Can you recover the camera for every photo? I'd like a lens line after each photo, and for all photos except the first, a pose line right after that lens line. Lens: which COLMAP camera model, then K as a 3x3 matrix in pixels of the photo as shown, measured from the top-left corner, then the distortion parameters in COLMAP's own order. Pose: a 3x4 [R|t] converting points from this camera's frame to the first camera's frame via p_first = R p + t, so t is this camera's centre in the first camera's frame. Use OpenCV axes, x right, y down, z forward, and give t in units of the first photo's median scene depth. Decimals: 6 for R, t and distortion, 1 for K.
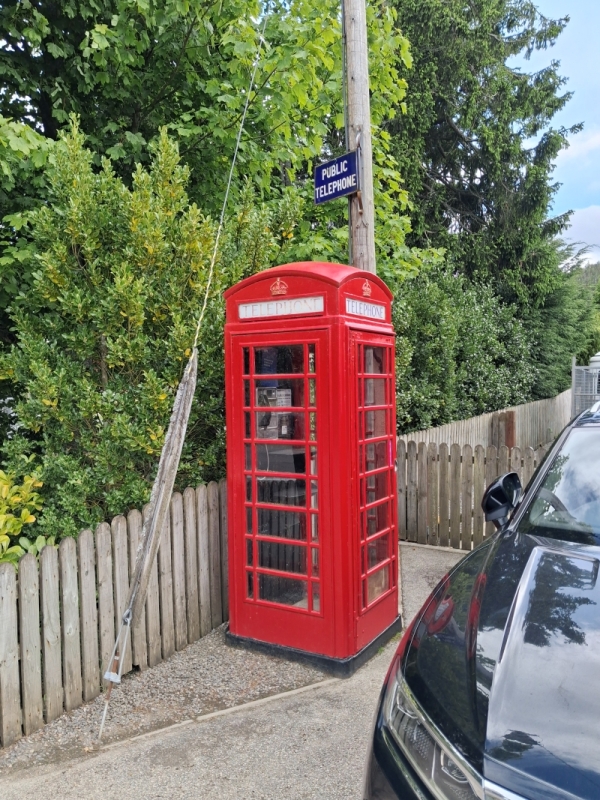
lens RADIAL K [[626.4, 0, 285.8], [0, 626.4, 398.3], [0, 0, 1]] dist [0.000767, 0.004309]
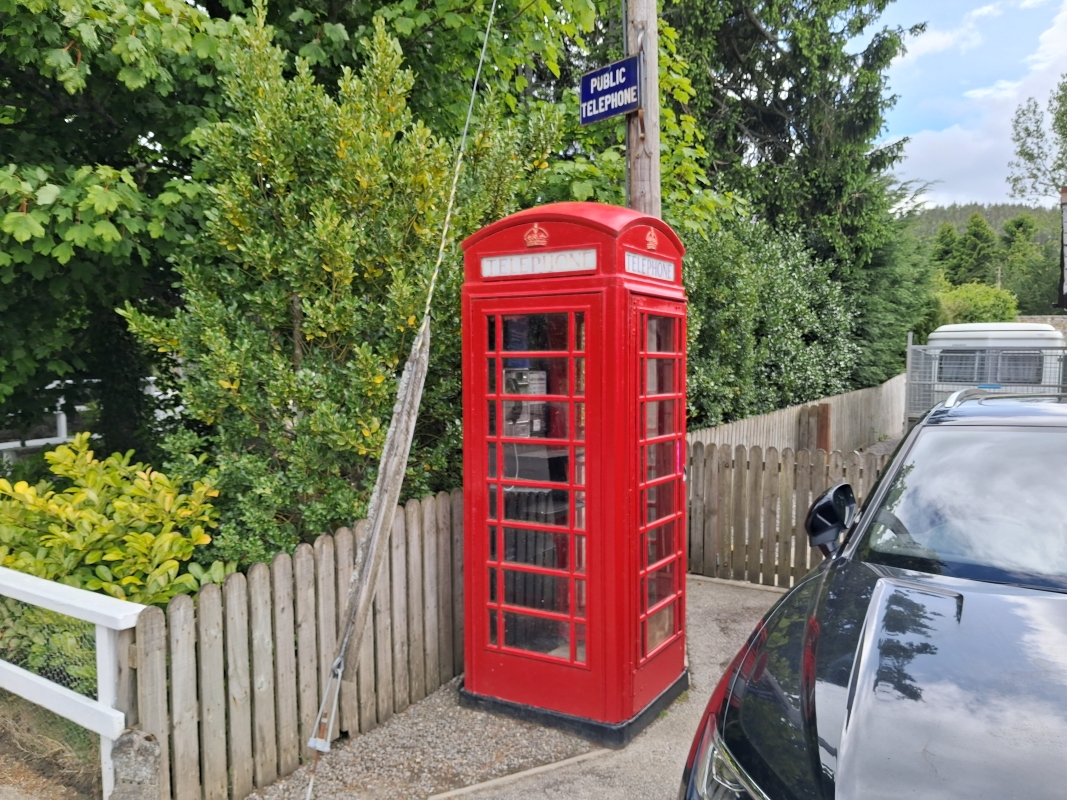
lens RADIAL K [[841.9, 0, 533.5], [0, 841.9, 400.0], [0, 0, 1]] dist [-0.002602, -0.007999]
pose [[0.999764, 0.011803, 0.018249, -0.027353], [-0.012174, 0.999719, 0.020352, -0.000179], [-0.018004, -0.020569, 0.999626, -0.016409]]
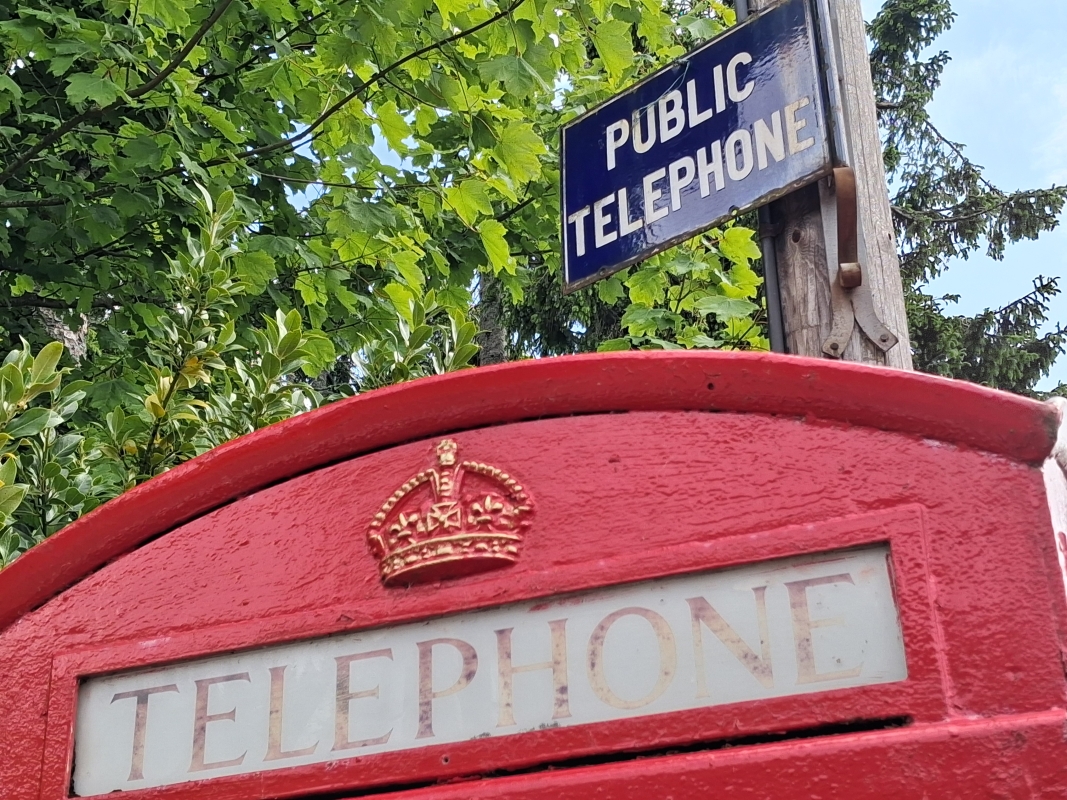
lens RADIAL K [[1658.1, 0, 533.5], [0, 1658.1, 400.0], [0, 0, 1]] dist [-0.003304, -0.000990]
pose [[0.988706, 0.060849, 0.136962, -0.035649], [0.009597, 0.886286, -0.463039, -0.045723], [-0.149563, 0.459124, 0.875692, 0.639670]]
